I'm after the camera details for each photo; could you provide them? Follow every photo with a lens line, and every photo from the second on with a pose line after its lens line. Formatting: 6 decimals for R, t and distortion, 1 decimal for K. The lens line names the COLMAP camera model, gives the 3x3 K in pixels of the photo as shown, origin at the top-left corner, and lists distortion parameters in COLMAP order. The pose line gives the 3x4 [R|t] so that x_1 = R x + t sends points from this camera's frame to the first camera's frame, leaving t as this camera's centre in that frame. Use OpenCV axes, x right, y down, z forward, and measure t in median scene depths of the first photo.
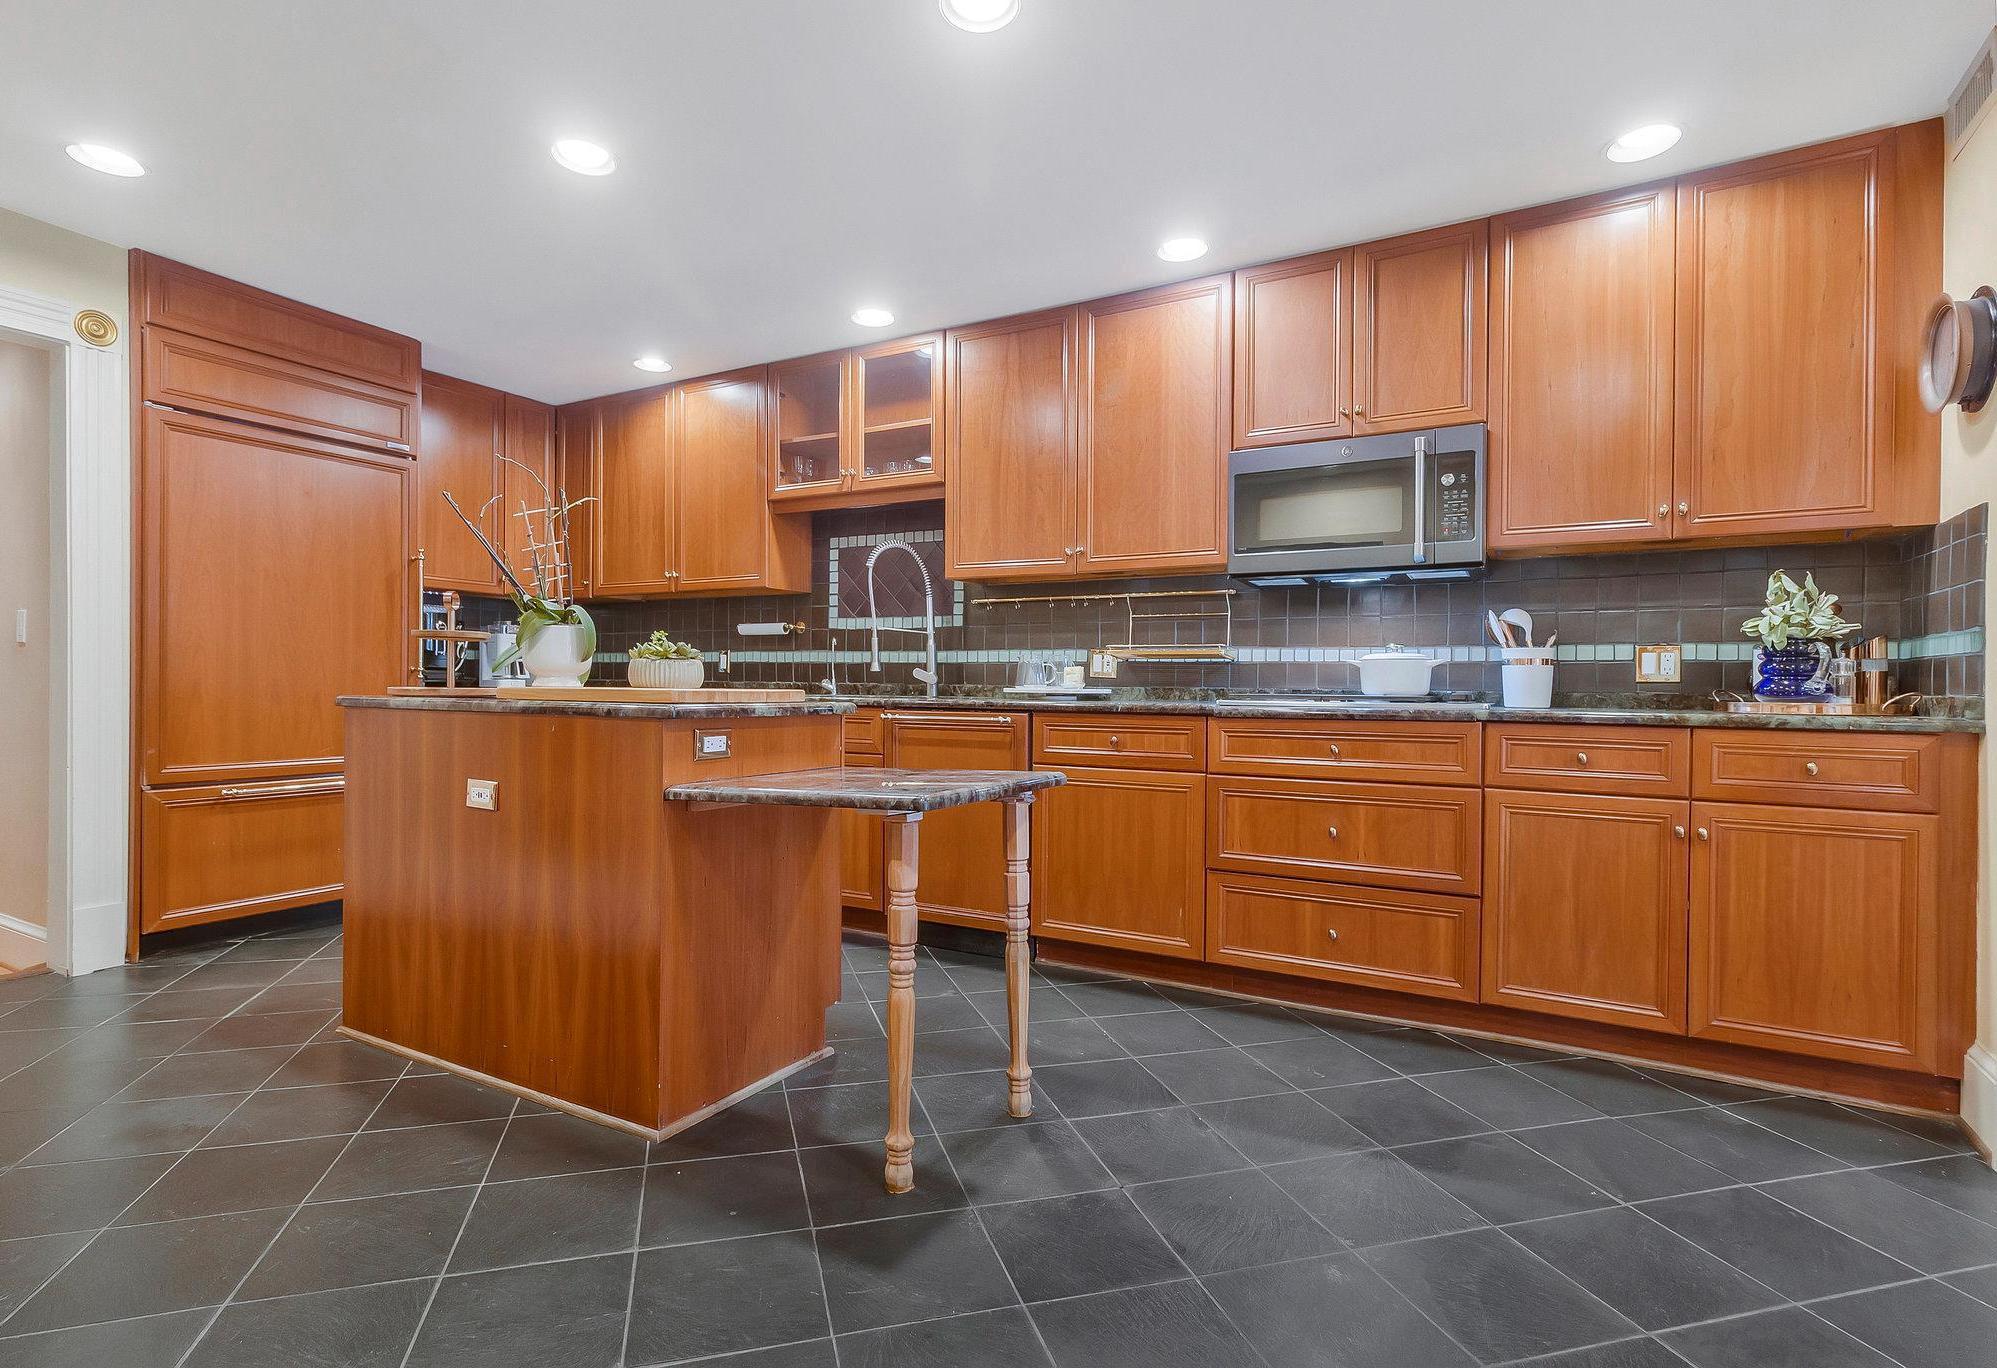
lens RADIAL K [[977.4, 0, 997.7], [0, 977.4, 685.4], [0, 0, 1]] dist [0.020421, -0.000049]
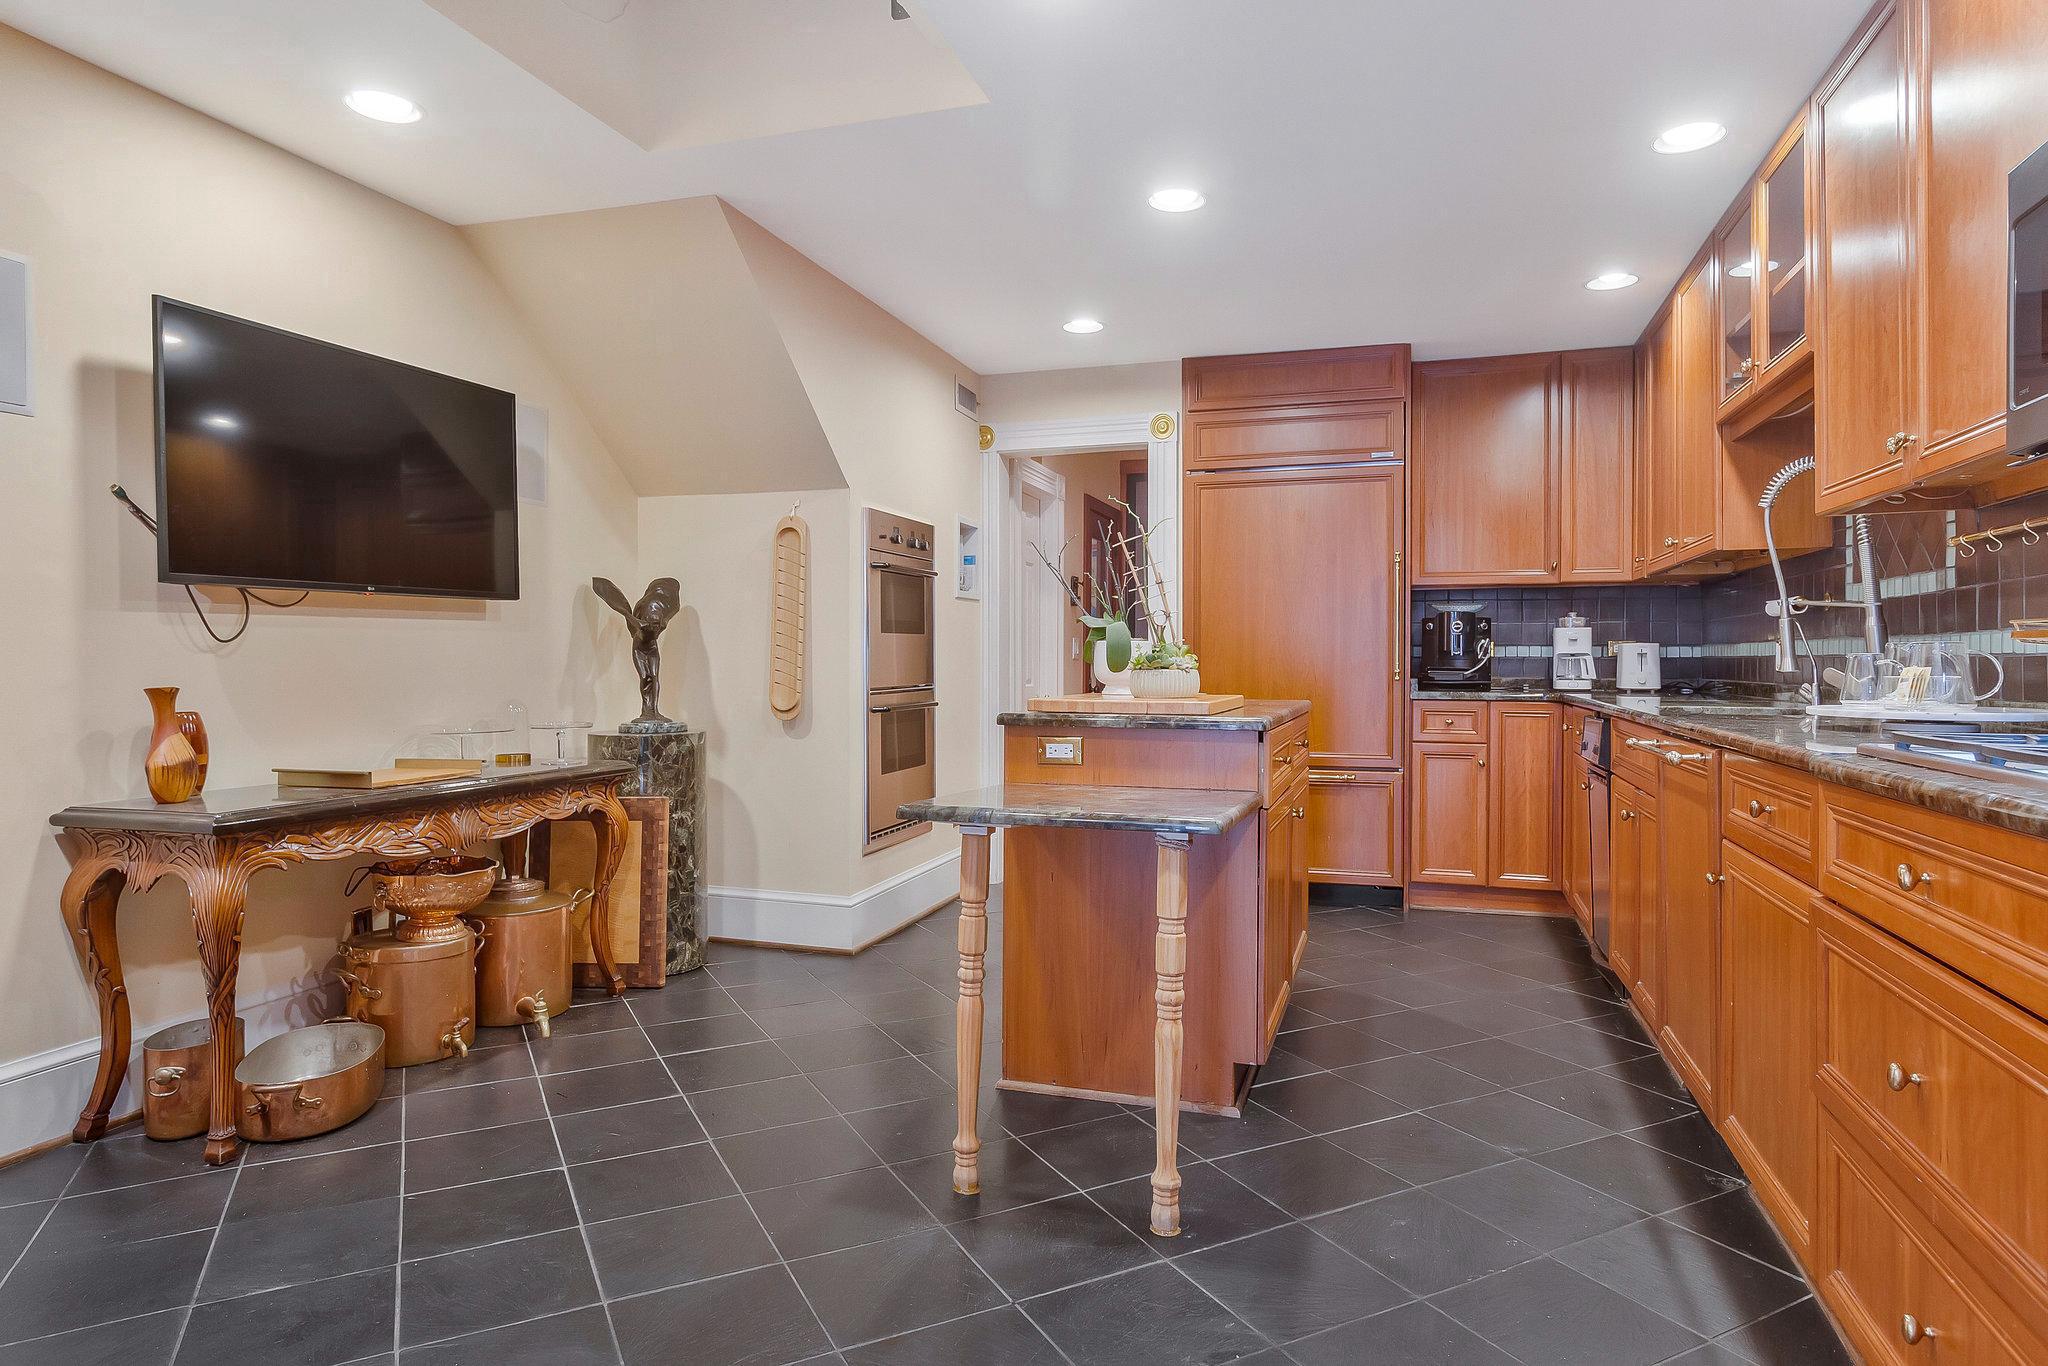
lens RADIAL K [[1206.1, 0, 1021.8], [0, 1206.1, 687.1], [0, 0, 1]] dist [-0.026276, -0.006314]
pose [[0.181036, 0.007526, -0.983448, 0.526931], [-0.000832, 0.999972, 0.007499, -0.009507], [0.983476, -0.000539, 0.181037, 0.387935]]
